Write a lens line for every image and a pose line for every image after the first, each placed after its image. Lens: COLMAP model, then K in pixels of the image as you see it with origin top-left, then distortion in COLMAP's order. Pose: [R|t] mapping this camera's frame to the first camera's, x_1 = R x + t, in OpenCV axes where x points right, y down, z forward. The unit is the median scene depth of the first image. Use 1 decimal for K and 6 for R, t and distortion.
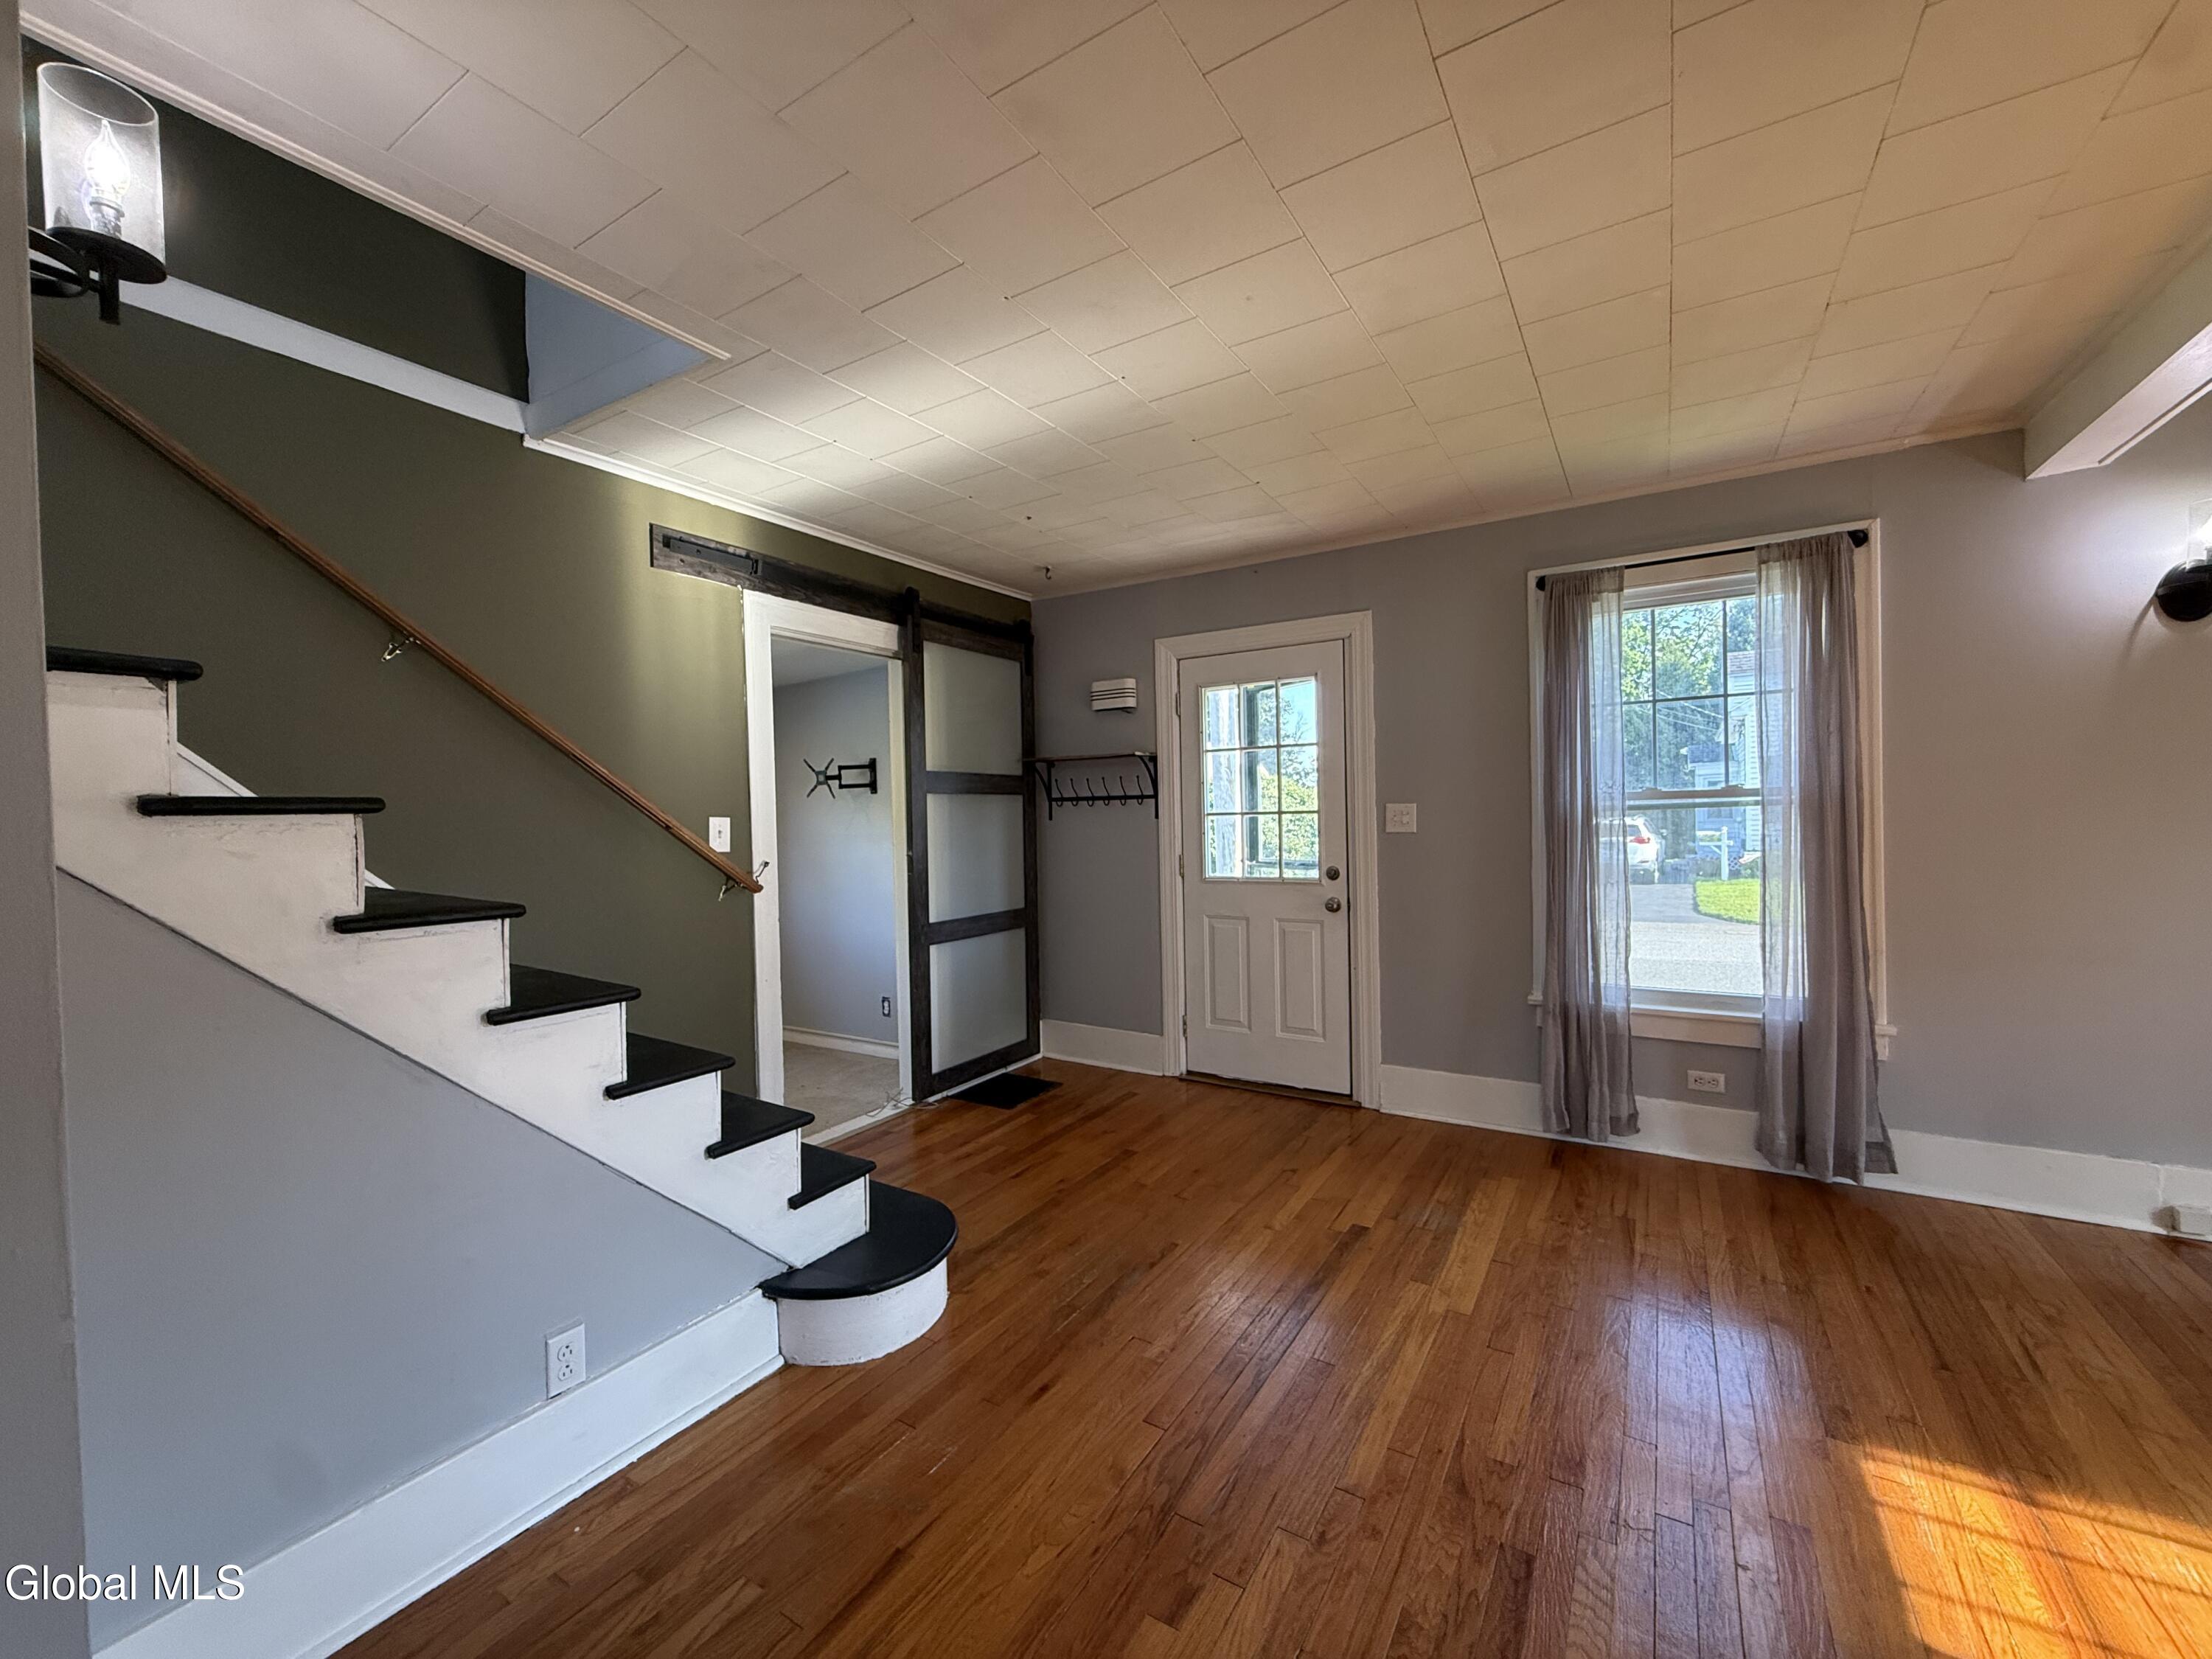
lens RADIAL K [[878.9, 0, 1106.0], [0, 878.9, 829.5], [0, 0, 1]] dist [-0.000845, -0.000117]
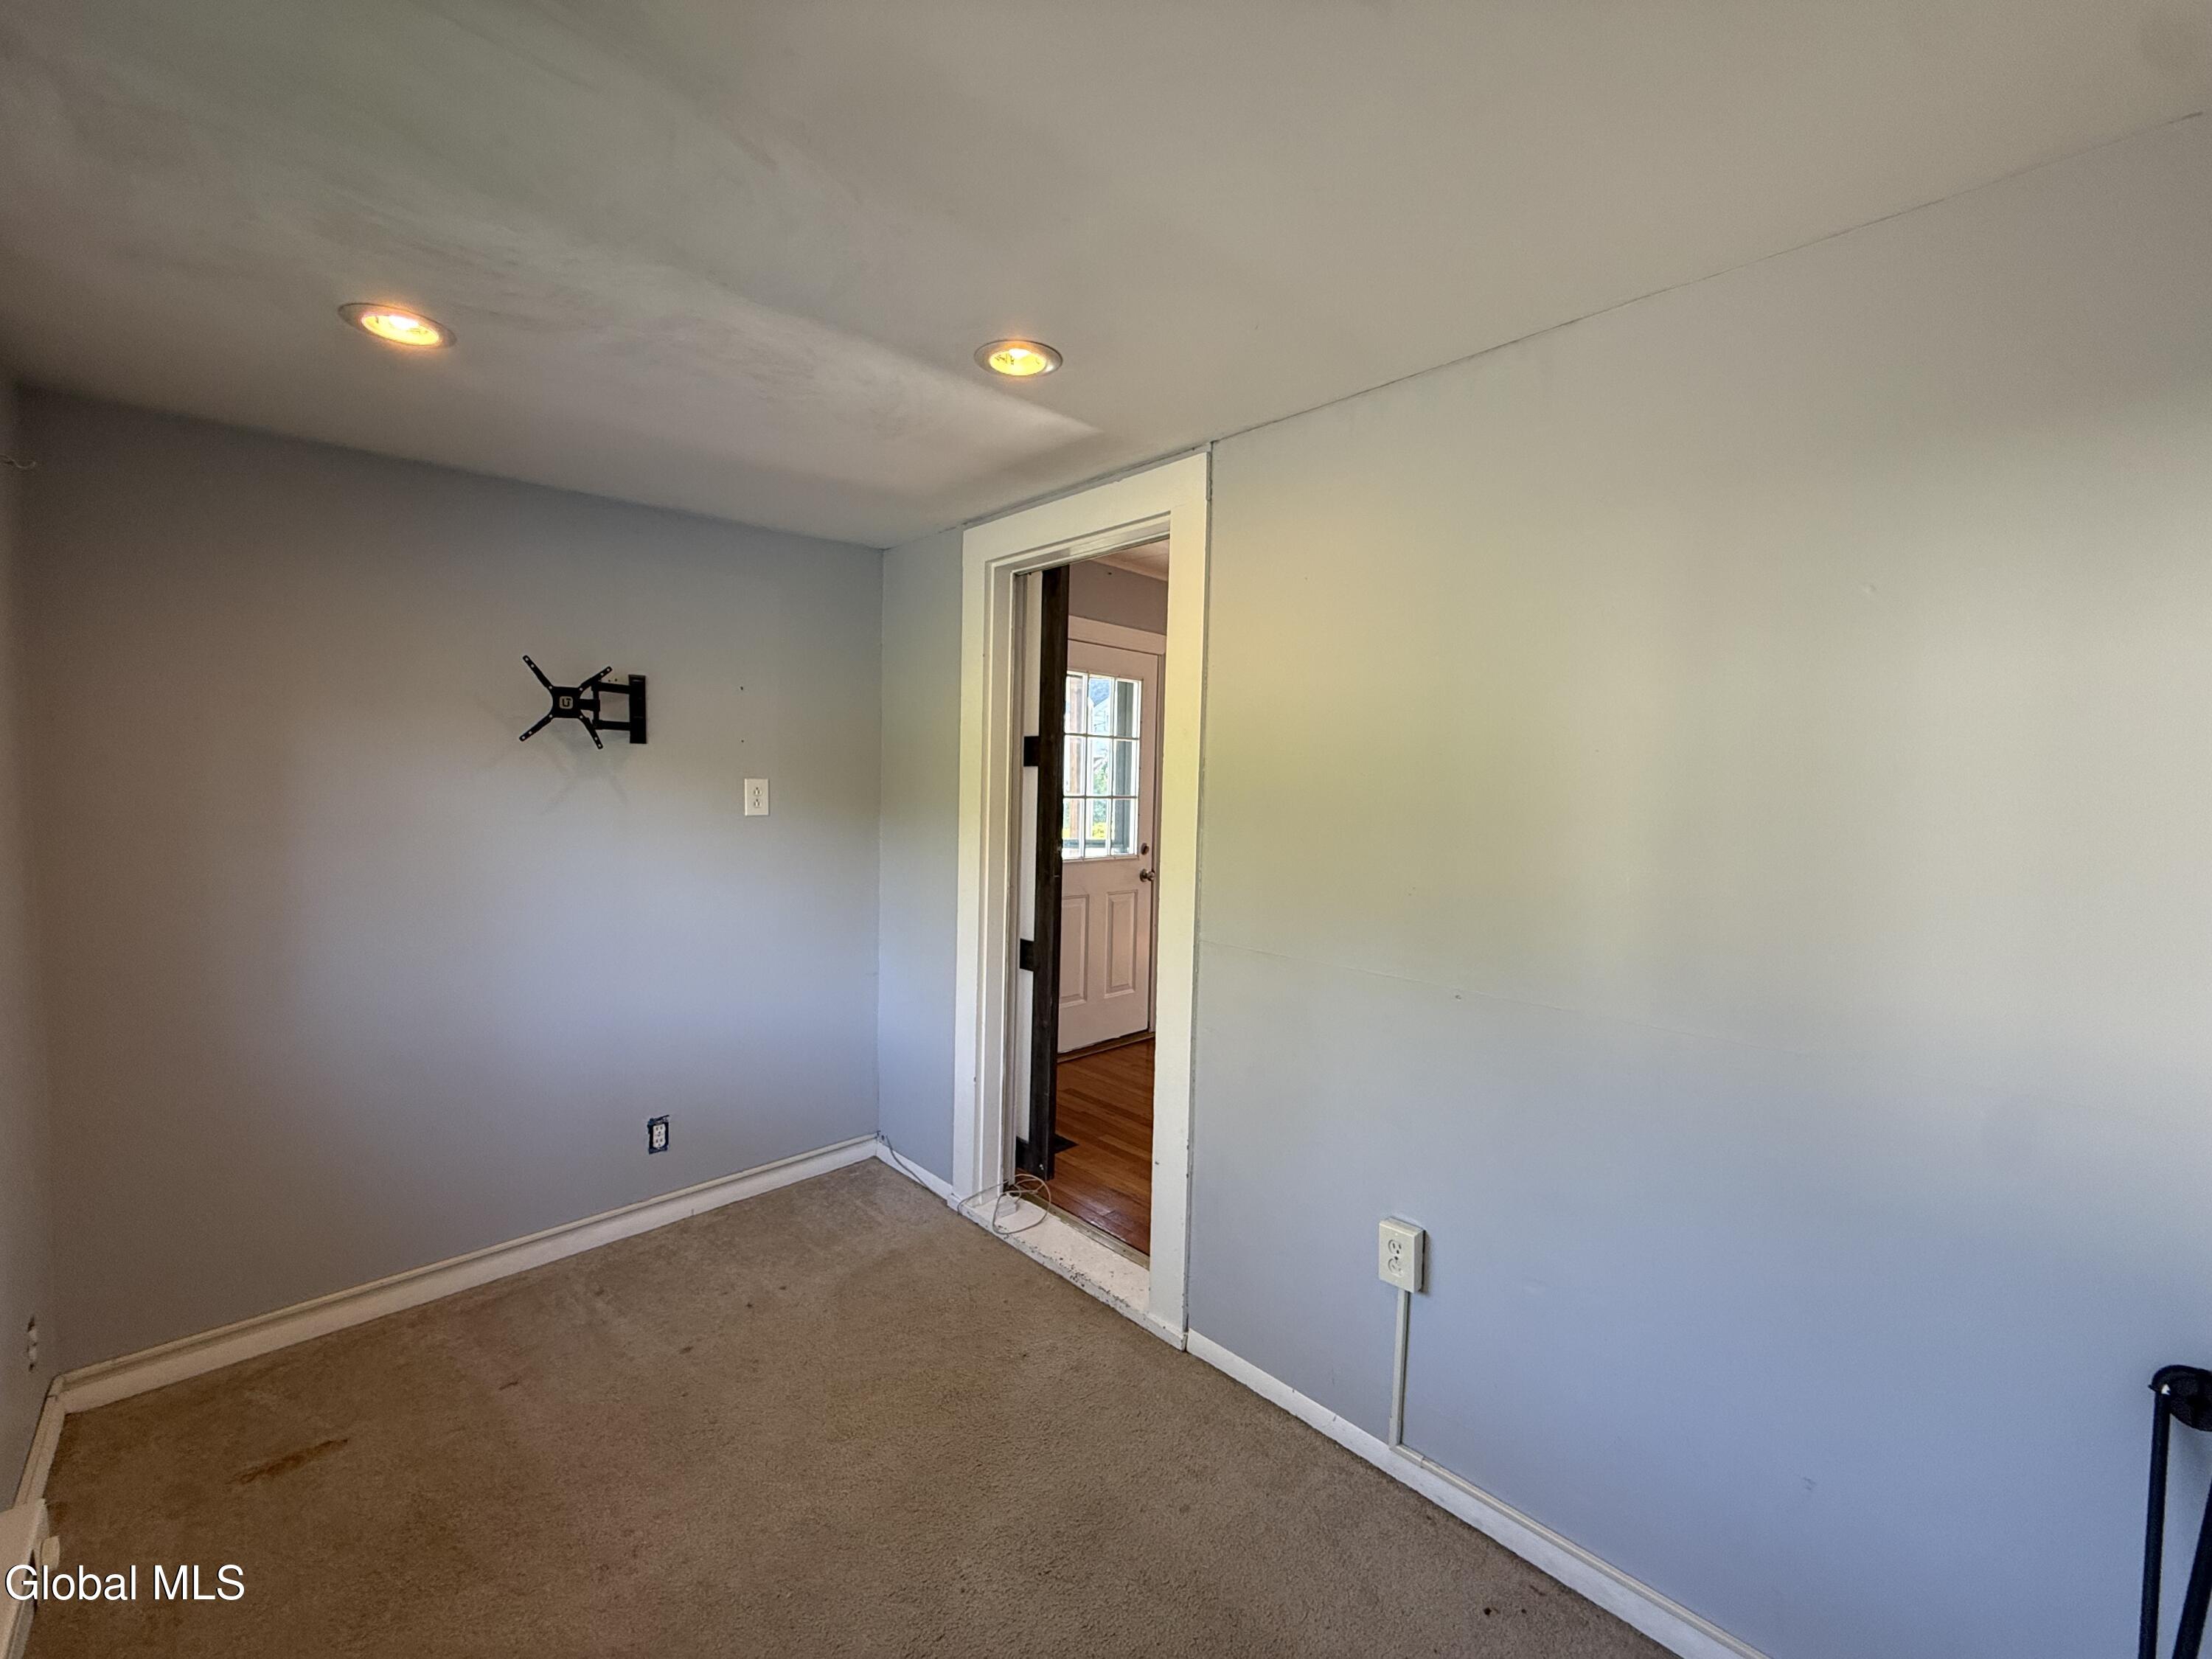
lens RADIAL K [[878.9, 0, 1106.0], [0, 878.9, 829.5], [0, 0, 1]] dist [-0.000845, -0.000117]
pose [[0.234229, -0.026826, 0.971811, -0.849015], [-0.015026, 0.999400, 0.031209, -0.011553], [-0.972065, -0.021912, 0.233685, 0.721262]]
